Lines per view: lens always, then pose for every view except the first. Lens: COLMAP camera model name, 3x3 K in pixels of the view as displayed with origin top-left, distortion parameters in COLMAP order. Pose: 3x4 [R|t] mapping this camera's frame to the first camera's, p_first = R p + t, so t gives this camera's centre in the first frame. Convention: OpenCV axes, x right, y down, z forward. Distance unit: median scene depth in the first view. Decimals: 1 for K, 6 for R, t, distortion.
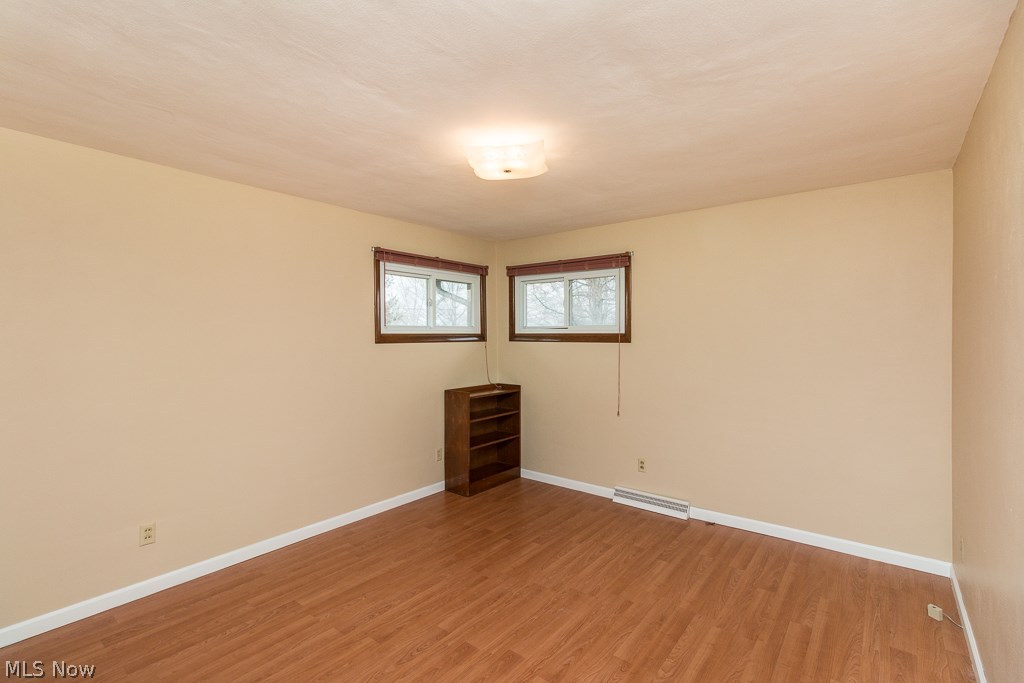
lens RADIAL K [[473.4, 0, 512.1], [0, 473.4, 339.5], [0, 0, 1]] dist [0.002430, 0.000340]
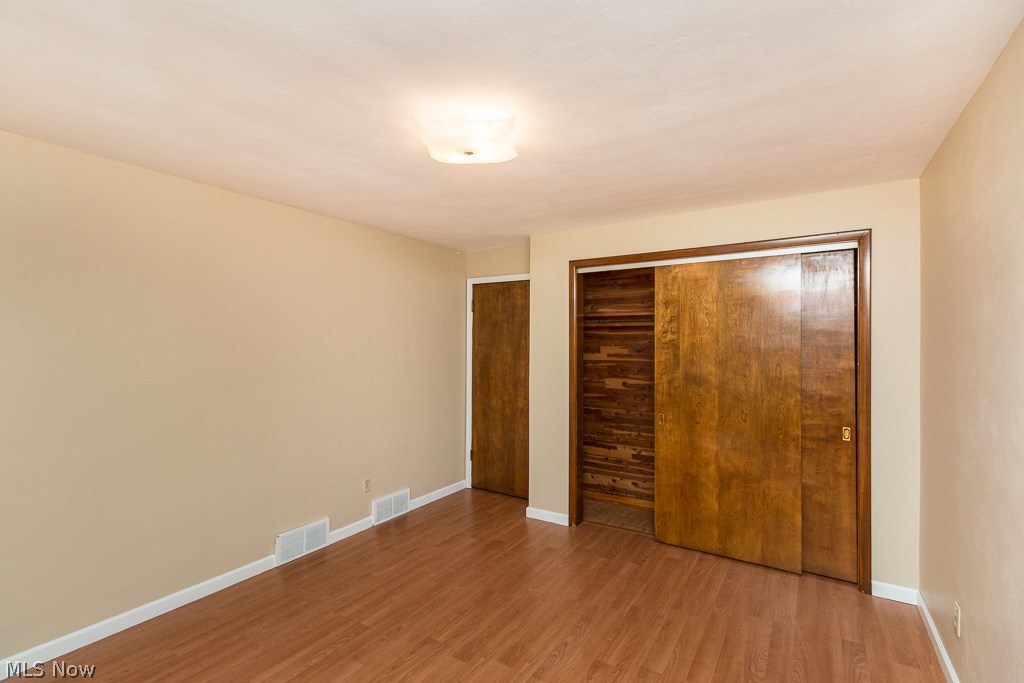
lens RADIAL K [[473.4, 0, 512.1], [0, 473.4, 339.5], [0, 0, 1]] dist [0.002430, 0.000340]
pose [[-0.994959, 0.000013, -0.100278, -0.001755], [-0.000004, 1.000000, 0.000165, -0.030785], [0.100278, 0.000165, -0.994959, 1.953725]]
